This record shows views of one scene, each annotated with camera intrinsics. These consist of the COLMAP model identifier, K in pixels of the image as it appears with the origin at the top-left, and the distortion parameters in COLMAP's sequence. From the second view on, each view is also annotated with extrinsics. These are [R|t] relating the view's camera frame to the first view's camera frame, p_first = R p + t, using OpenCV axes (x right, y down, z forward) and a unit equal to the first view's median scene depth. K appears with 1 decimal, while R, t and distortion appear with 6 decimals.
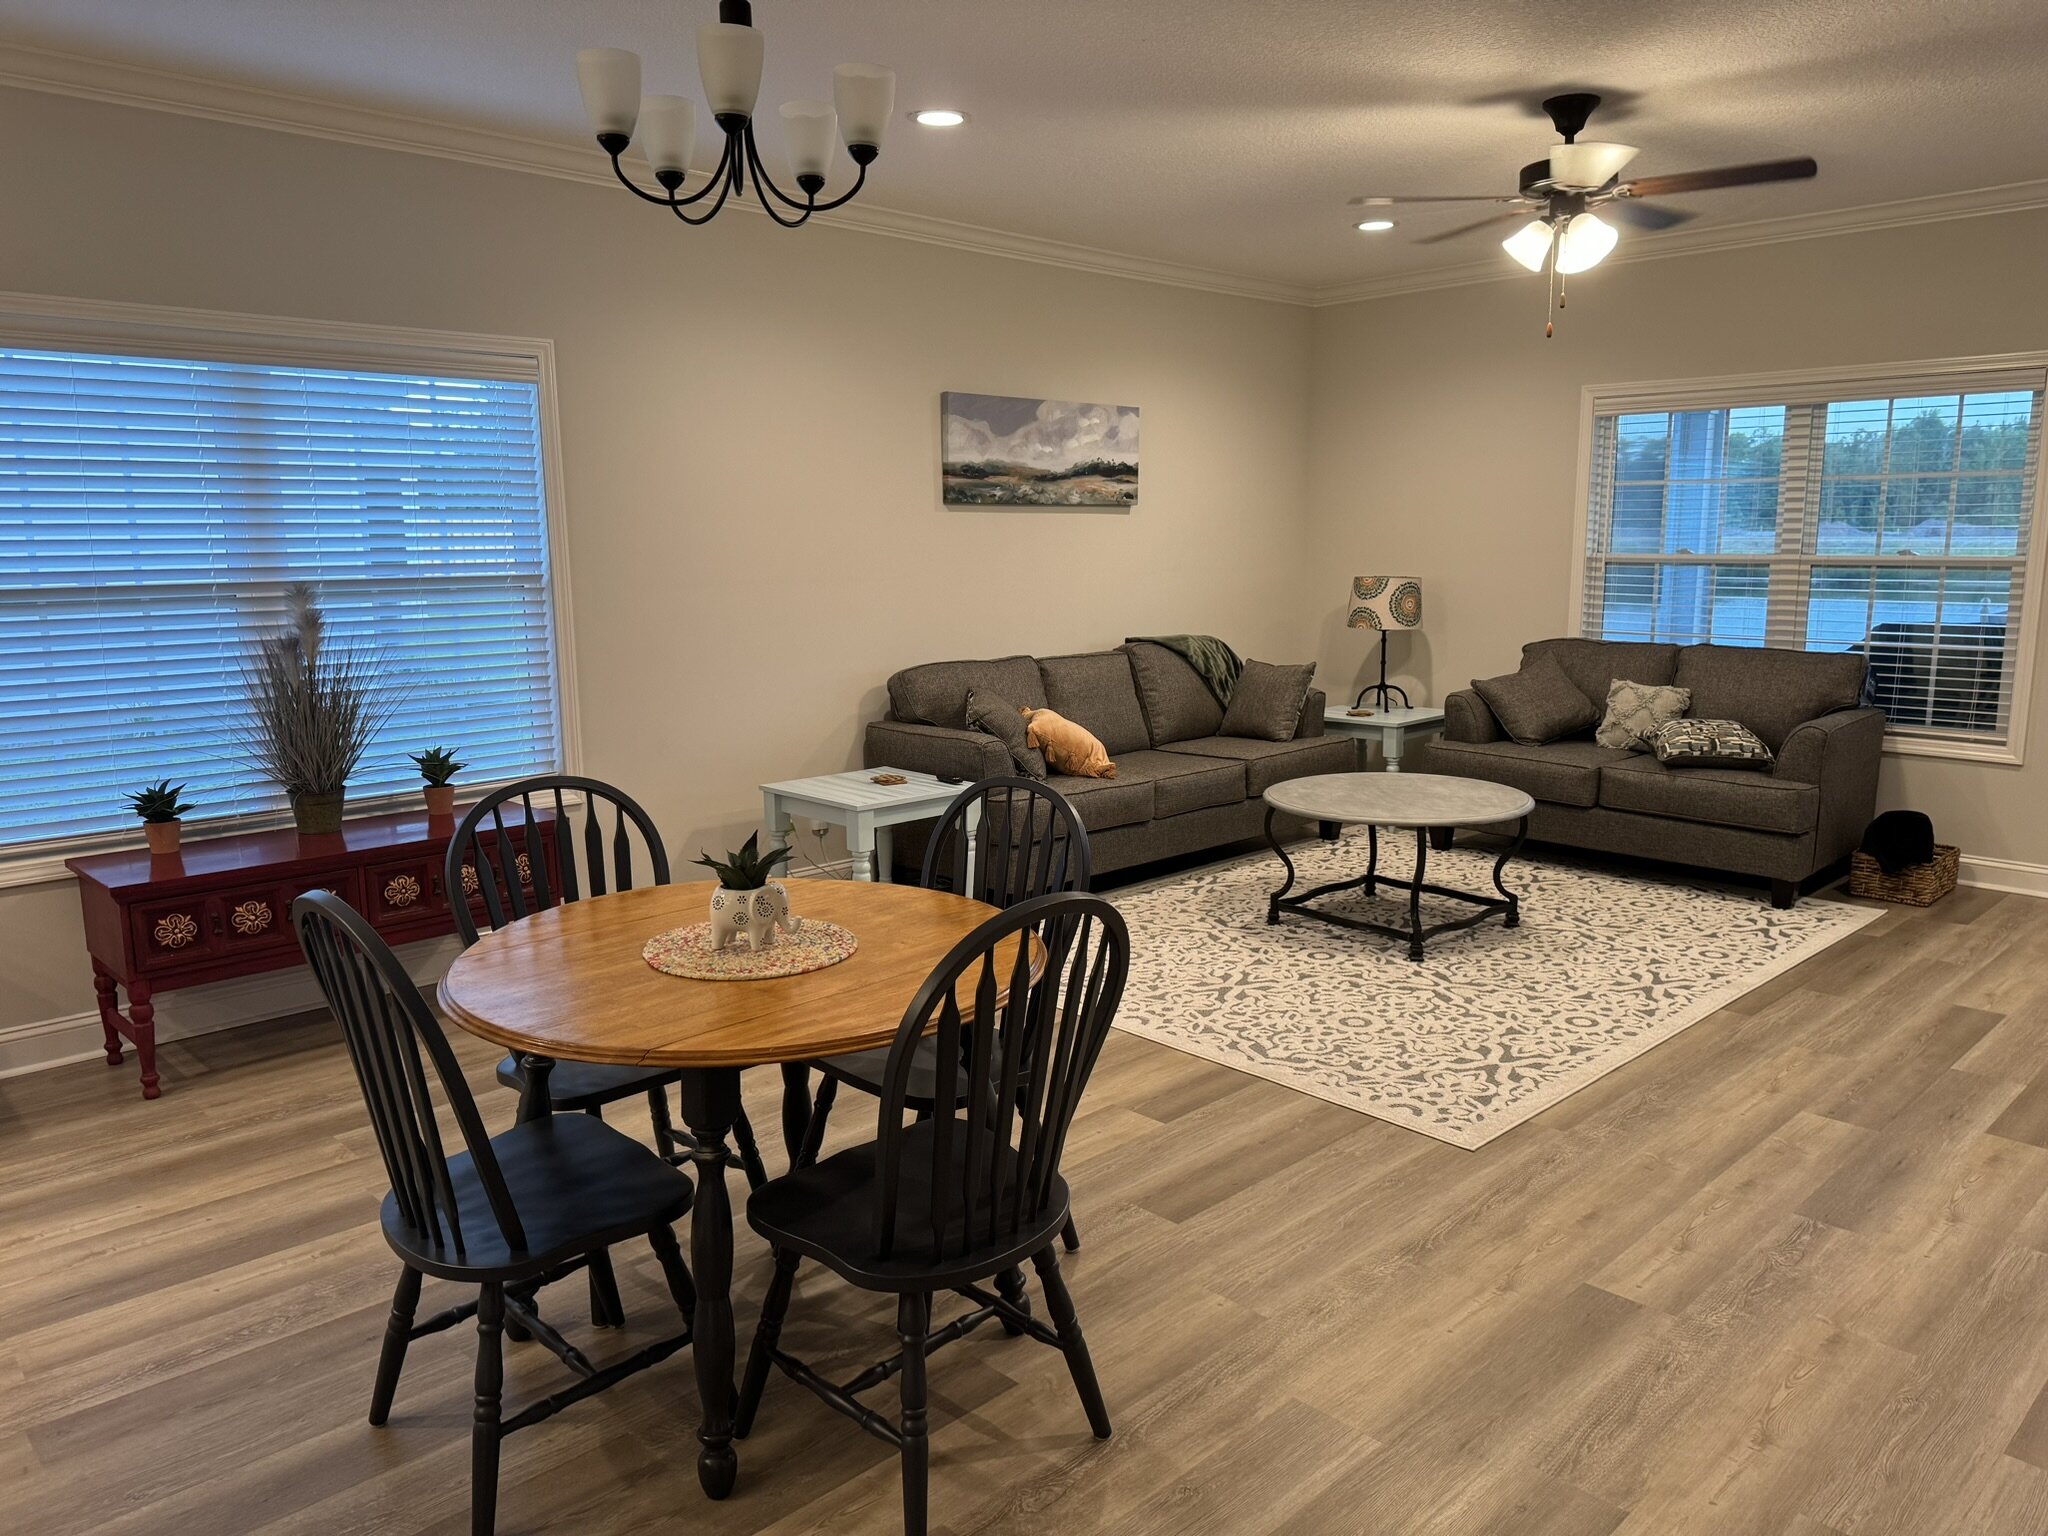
lens RADIAL K [[1439.5, 0, 1024.0], [0, 1439.5, 768.0], [0, 0, 1]] dist [0.063299, -0.001848]
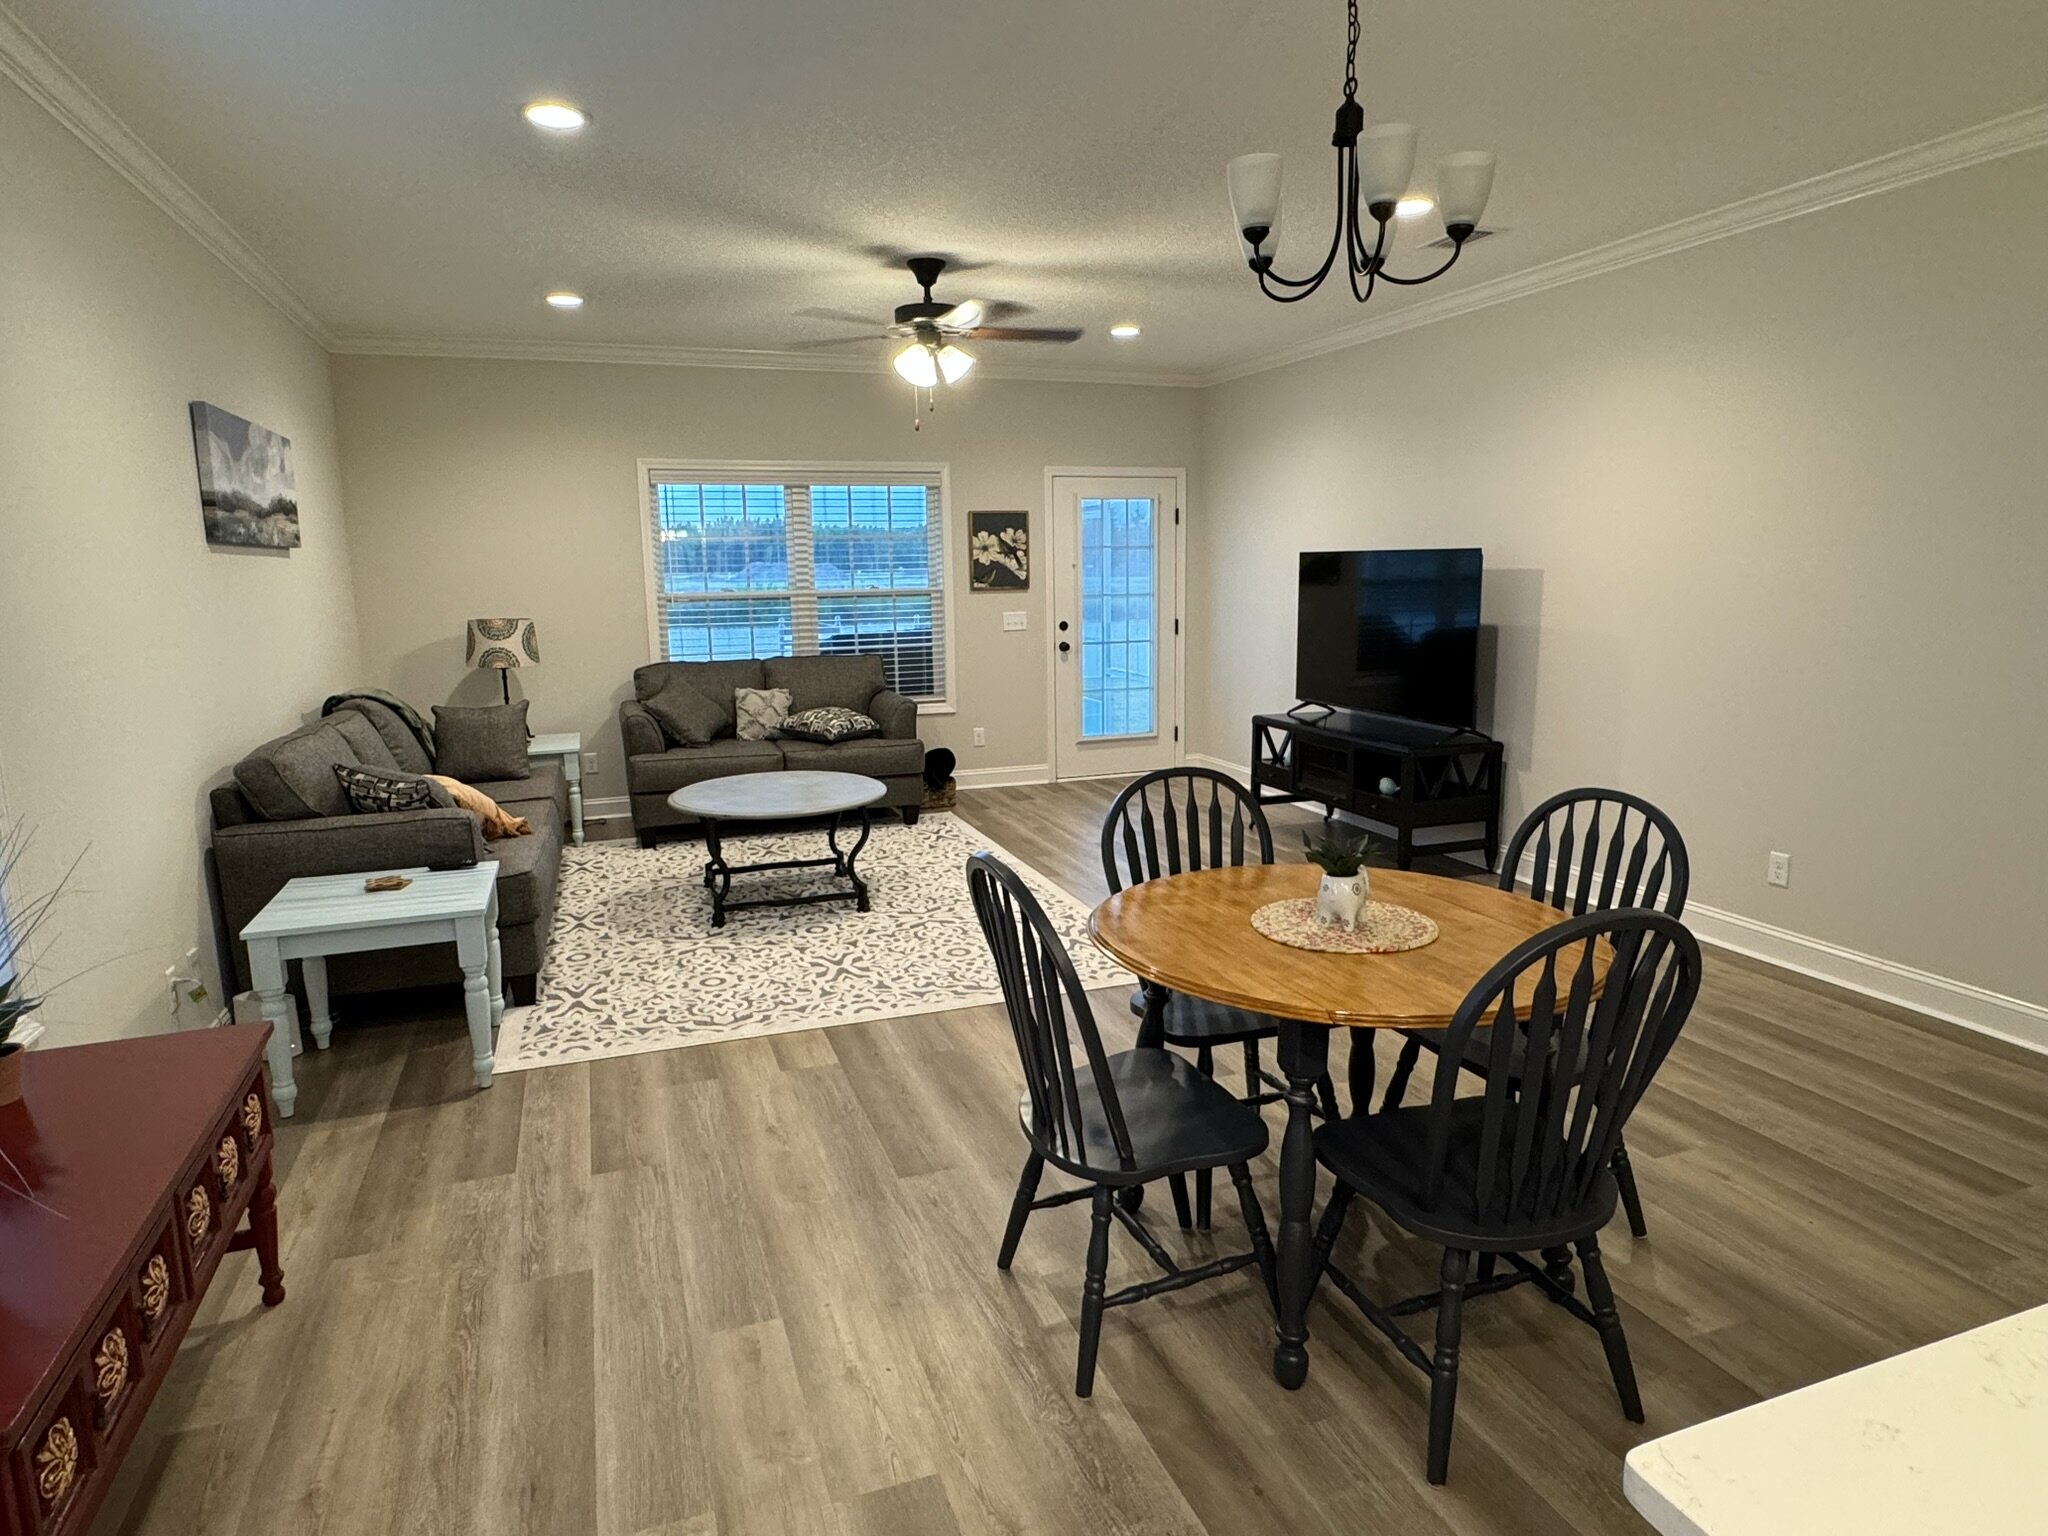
lens RADIAL K [[1196.4, 0, 1024.0], [0, 1196.4, 768.0], [0, 0, 1]] dist [-0.004836, -0.000938]
pose [[0.400074, -0.156331, 0.903051, -0.542678], [0.160920, 0.982019, 0.098710, -0.063912], [-0.902245, 0.105827, 0.418037, 0.390203]]
